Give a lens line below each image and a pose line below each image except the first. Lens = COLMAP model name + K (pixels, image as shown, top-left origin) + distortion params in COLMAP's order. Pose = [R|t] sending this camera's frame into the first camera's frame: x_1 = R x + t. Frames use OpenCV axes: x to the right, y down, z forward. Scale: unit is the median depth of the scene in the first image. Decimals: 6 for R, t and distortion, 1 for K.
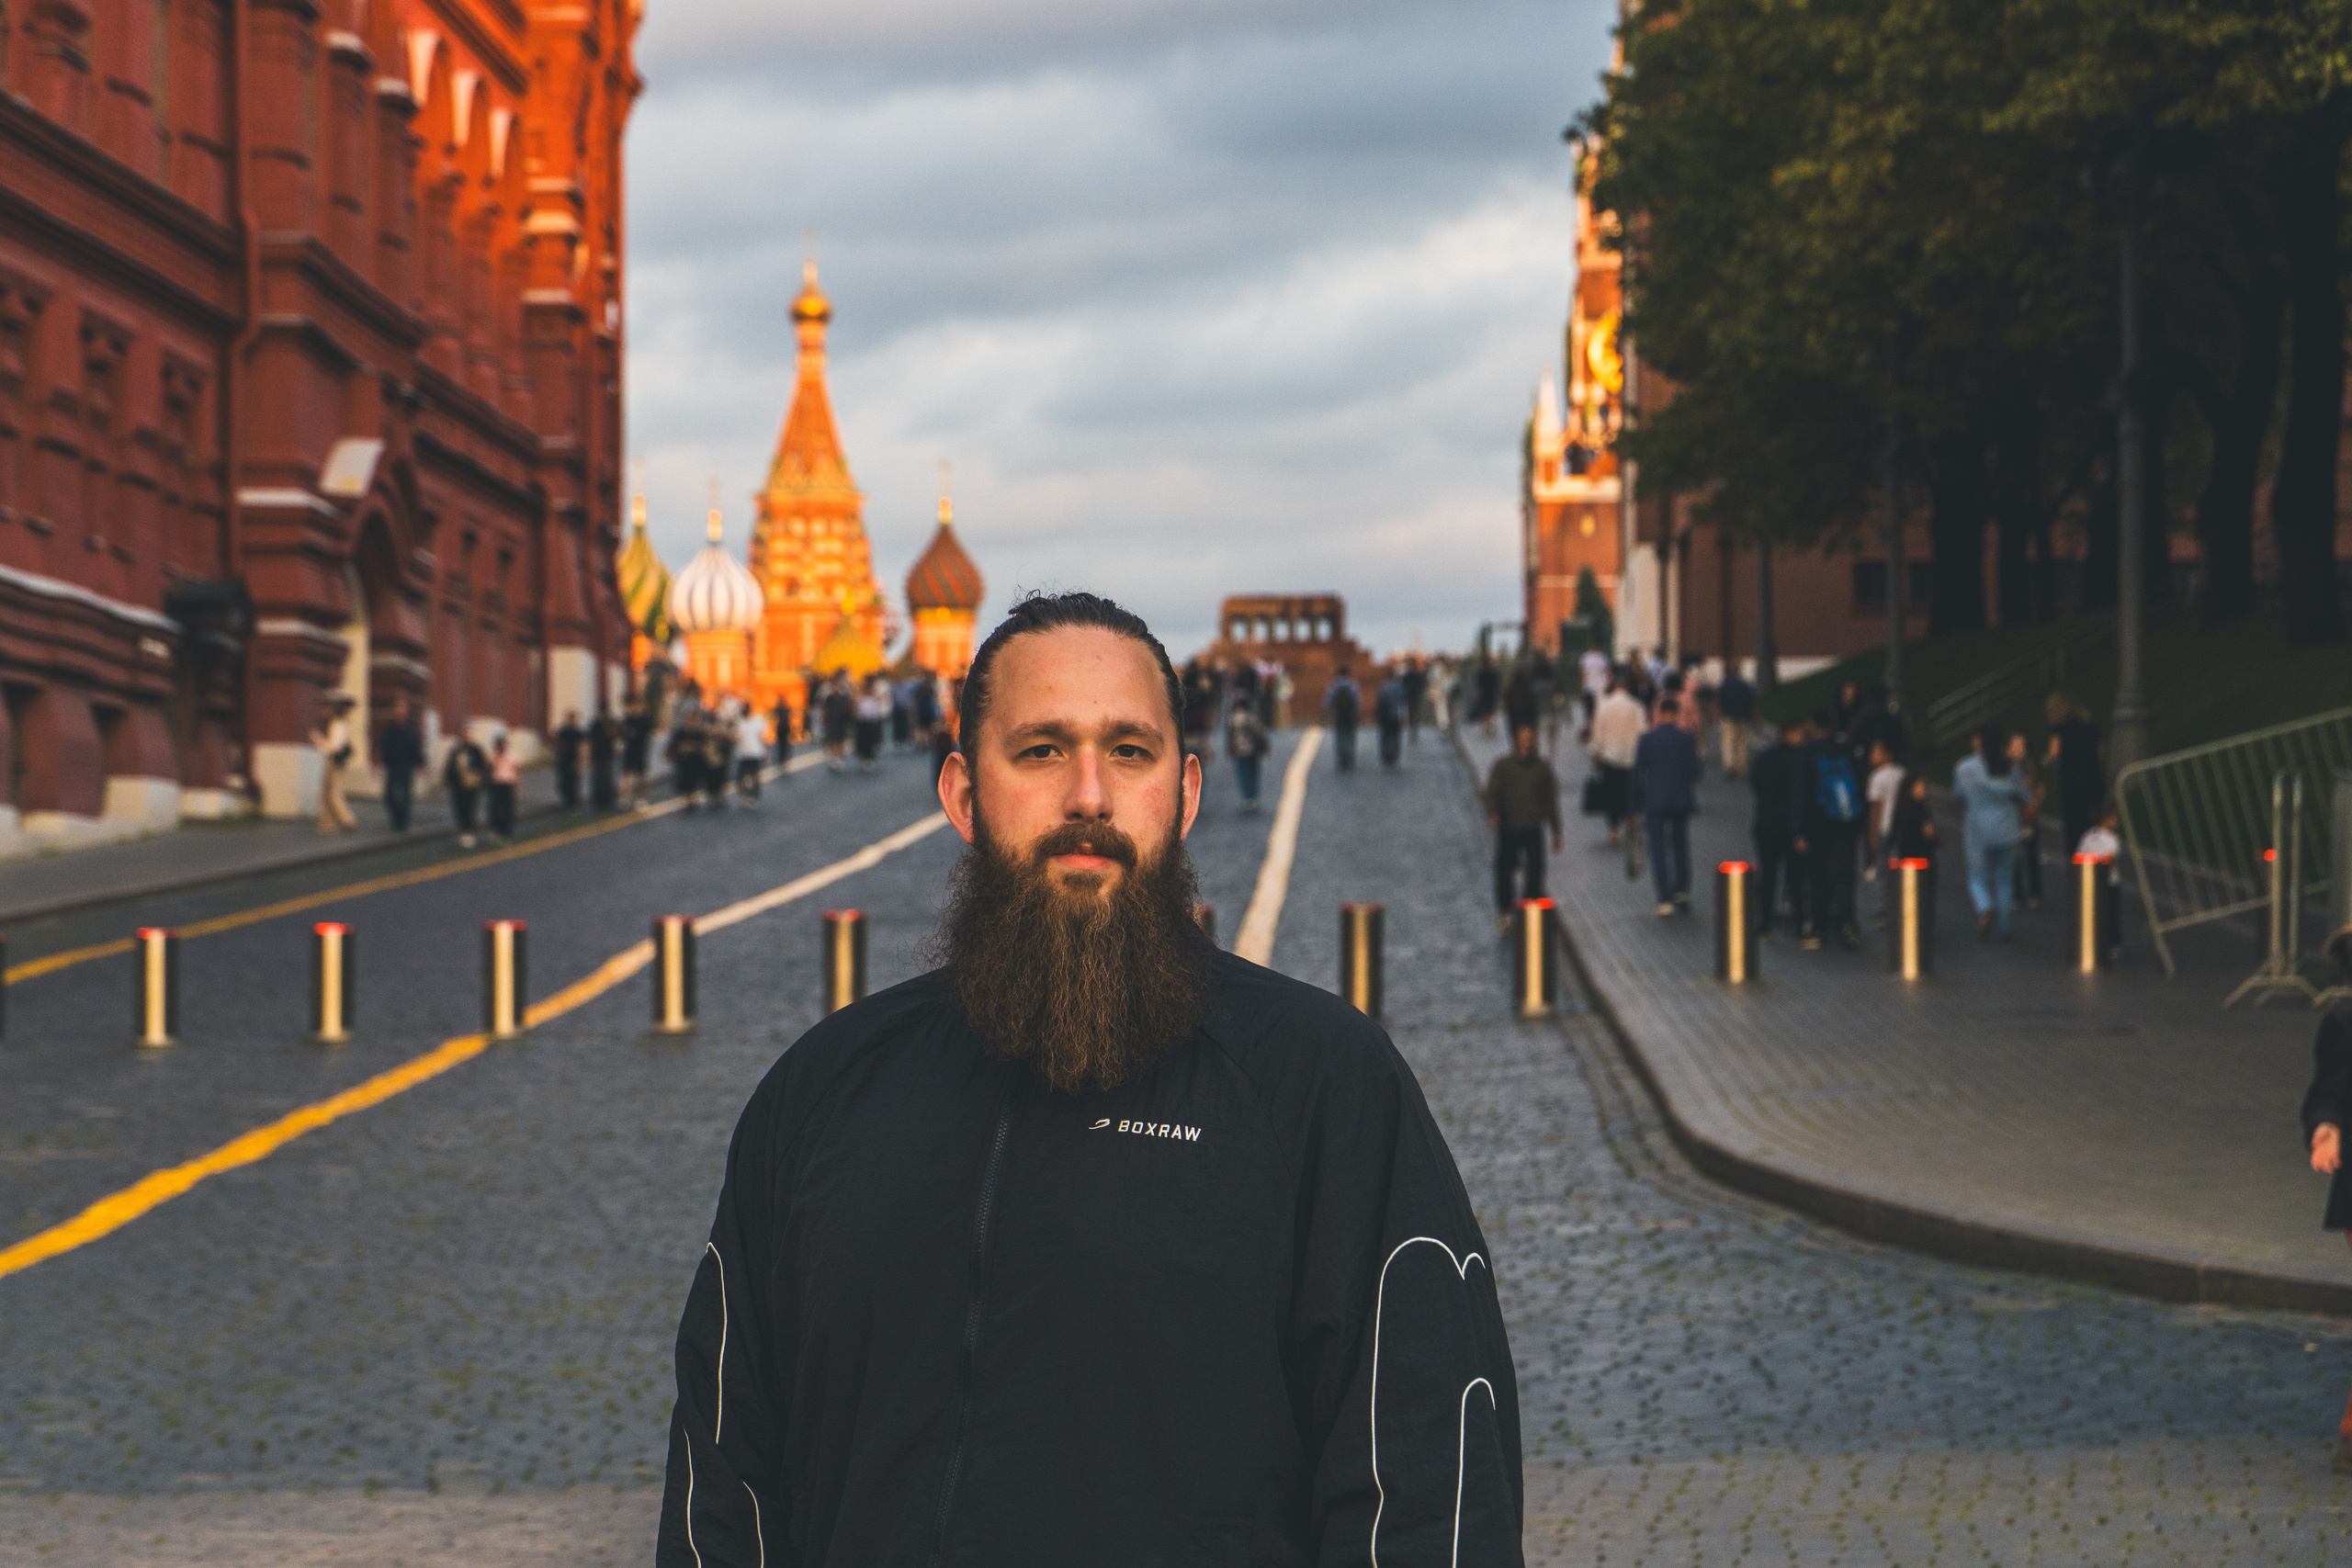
lens RADIAL K [[6197.1, 0, 1176.0], [0, 6197.1, 784.0], [0, 0, 1]] dist [0.031215, -0.016511]
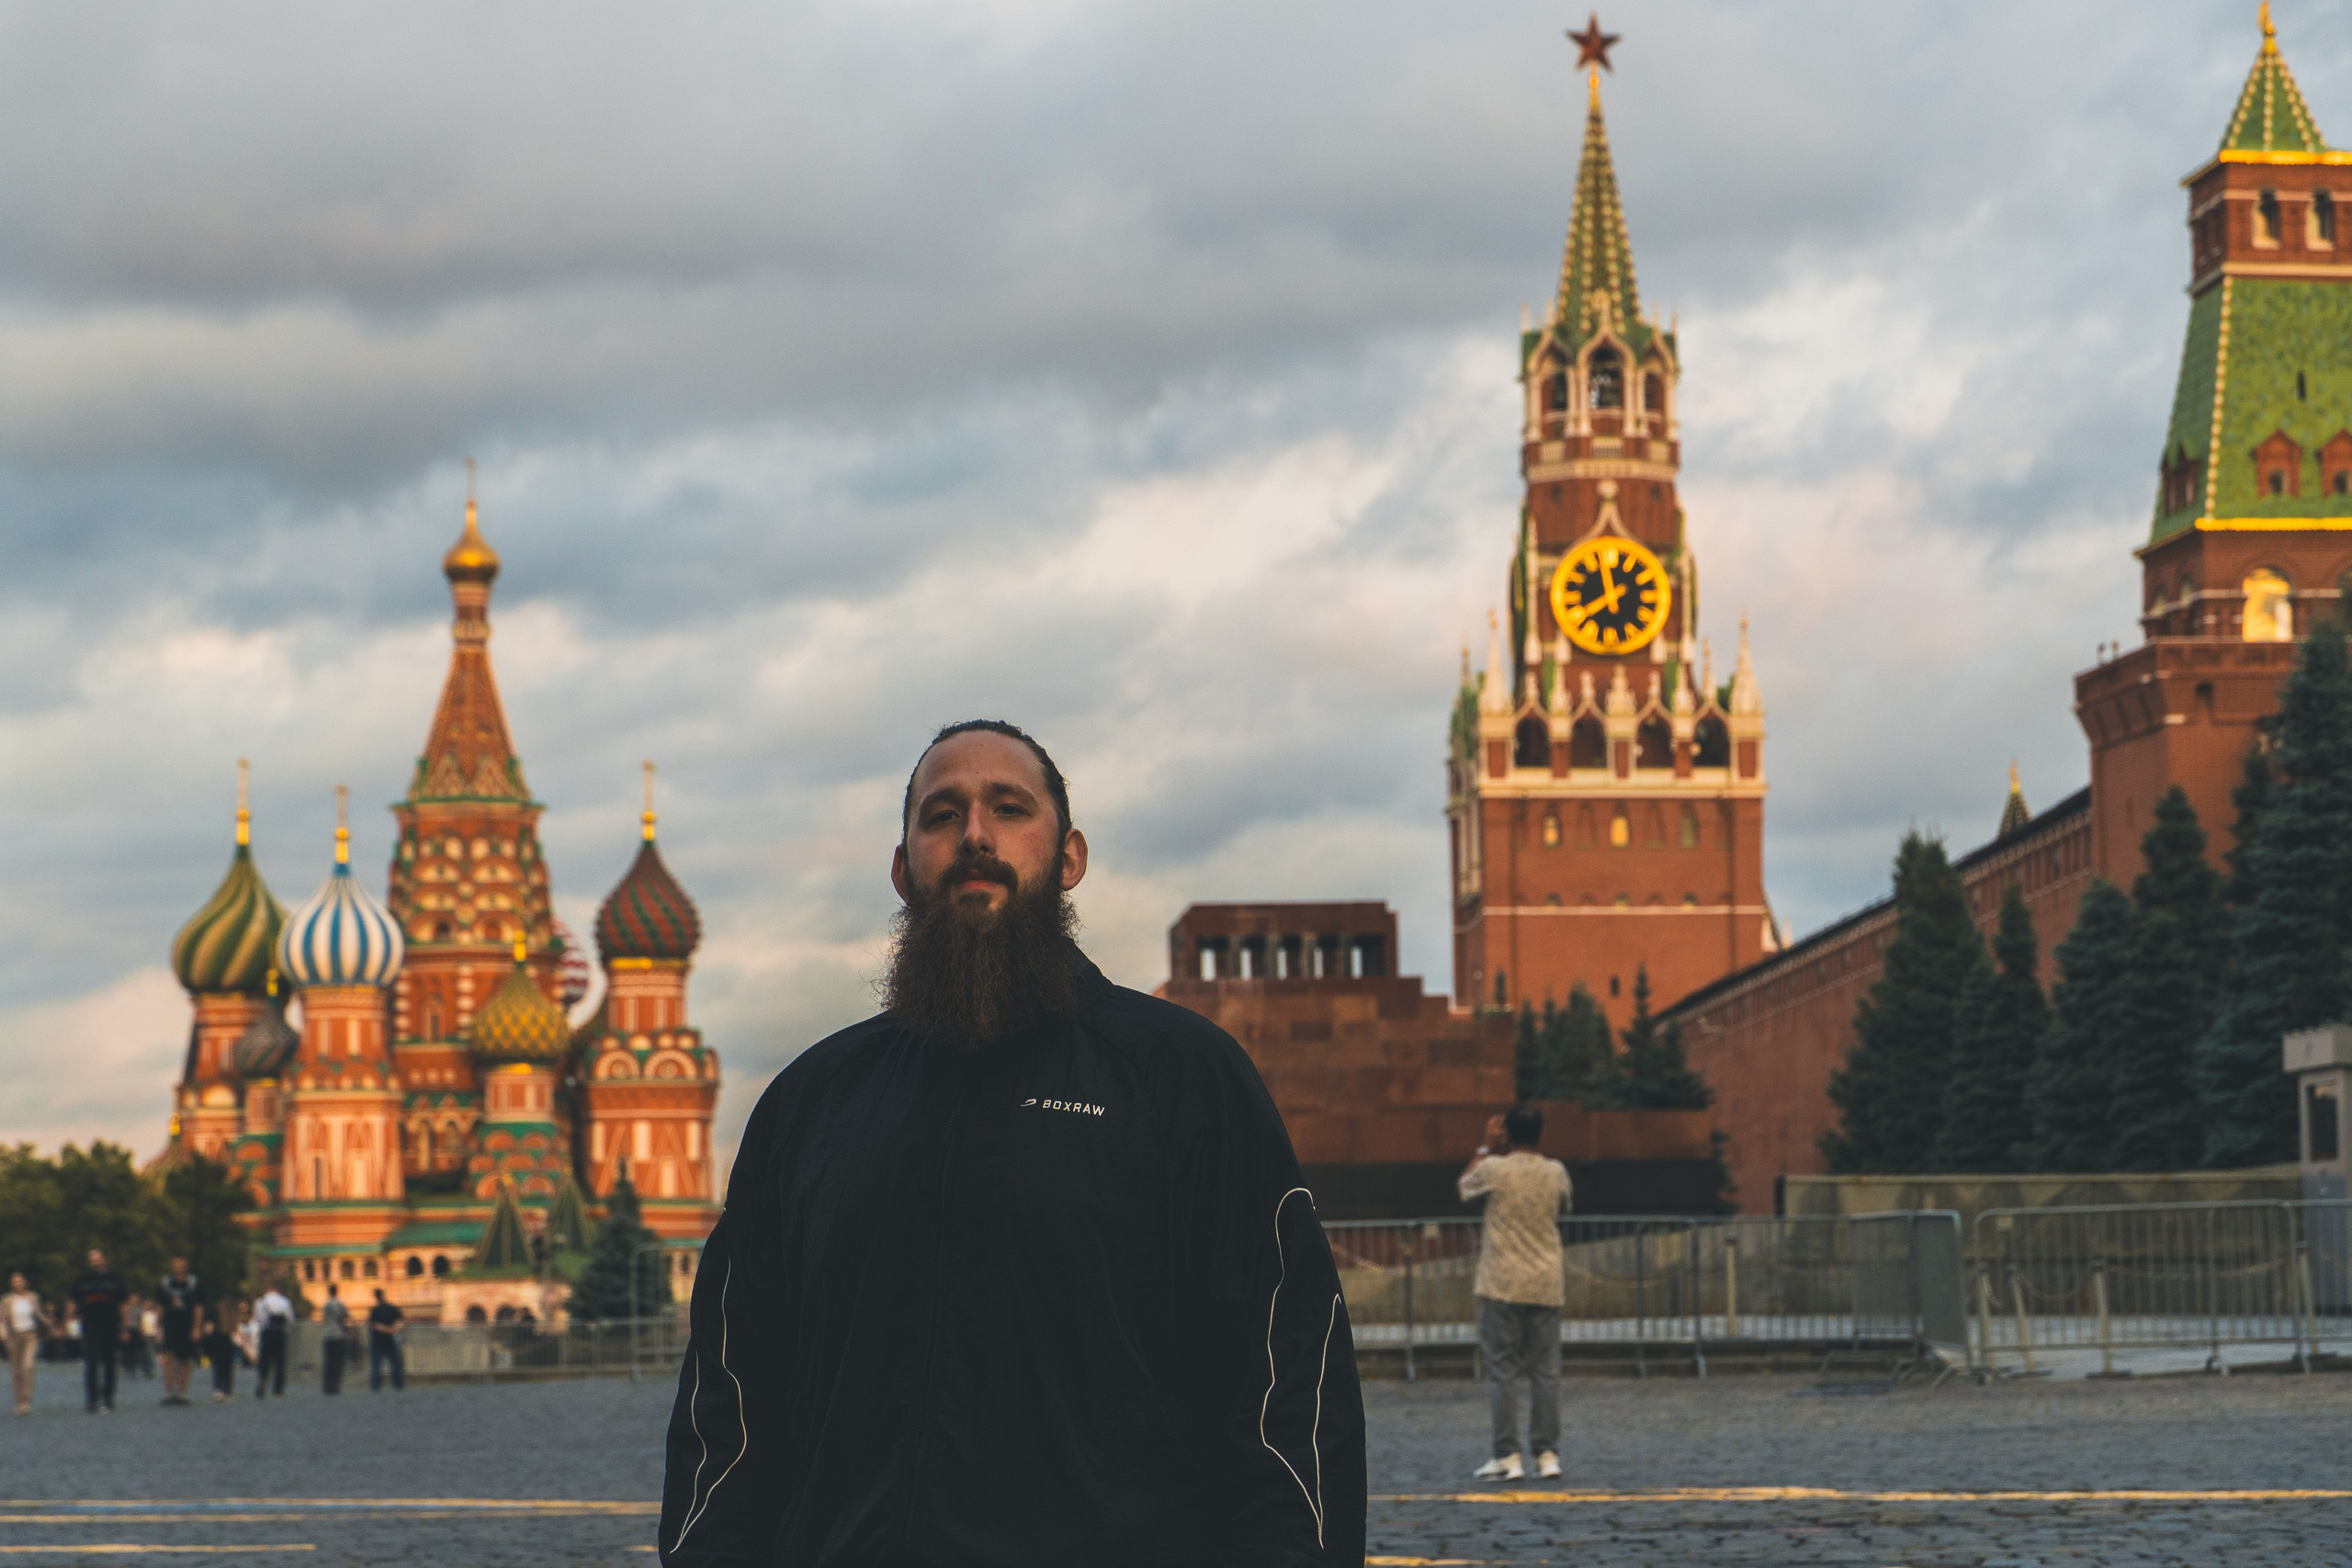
lens RADIAL K [[6197.1, 0, 1176.0], [0, 6197.1, 784.0], [0, 0, 1]] dist [0.031215, -0.016511]
pose [[0.998859, 0.000044, 0.047759, -0.009178], [0.002727, 0.998316, -0.057952, -0.005249], [-0.047681, 0.058016, 0.997176, 0.243663]]
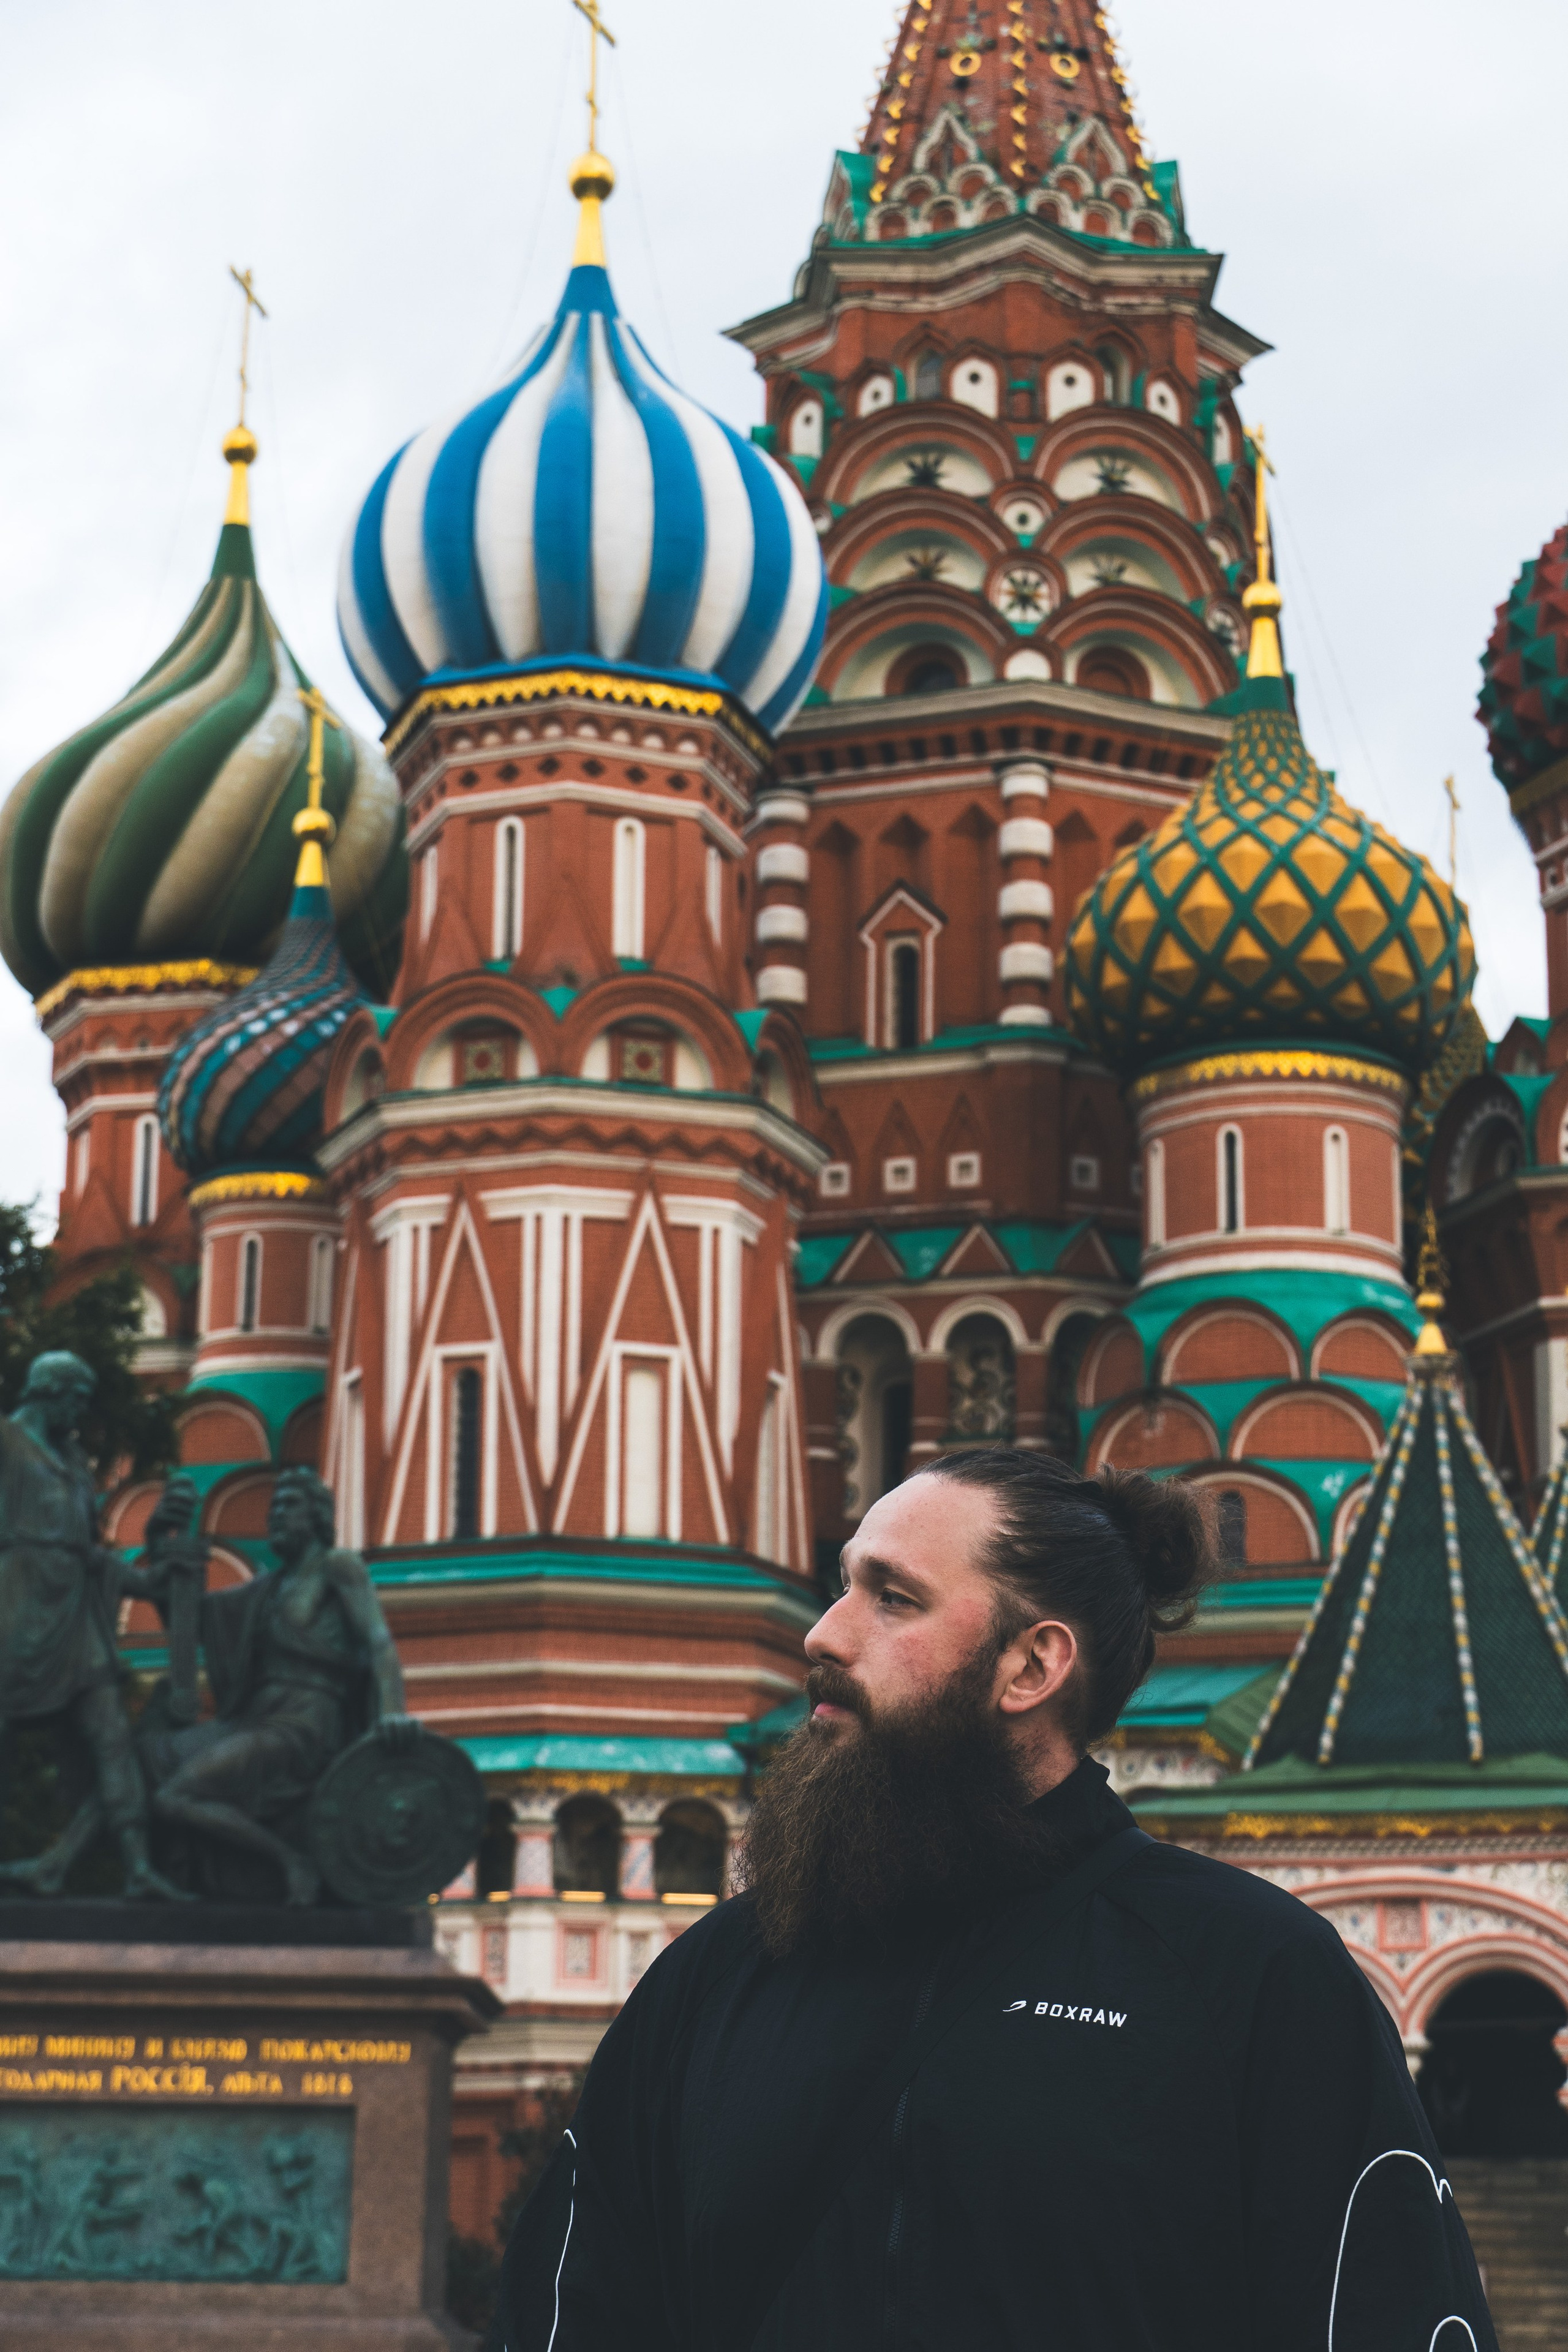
lens RADIAL K [[4347.0, 0, 784.0], [0, 4347.0, 1176.0], [0, 0, 1]] dist [-0.421301, -0.006191]
pose [[0.999755, 0.022134, -0.000415, -0.066741], [-0.021726, 0.977346, -0.210531, 0.015708], [-0.004254, 0.210489, 0.977587, 0.863517]]
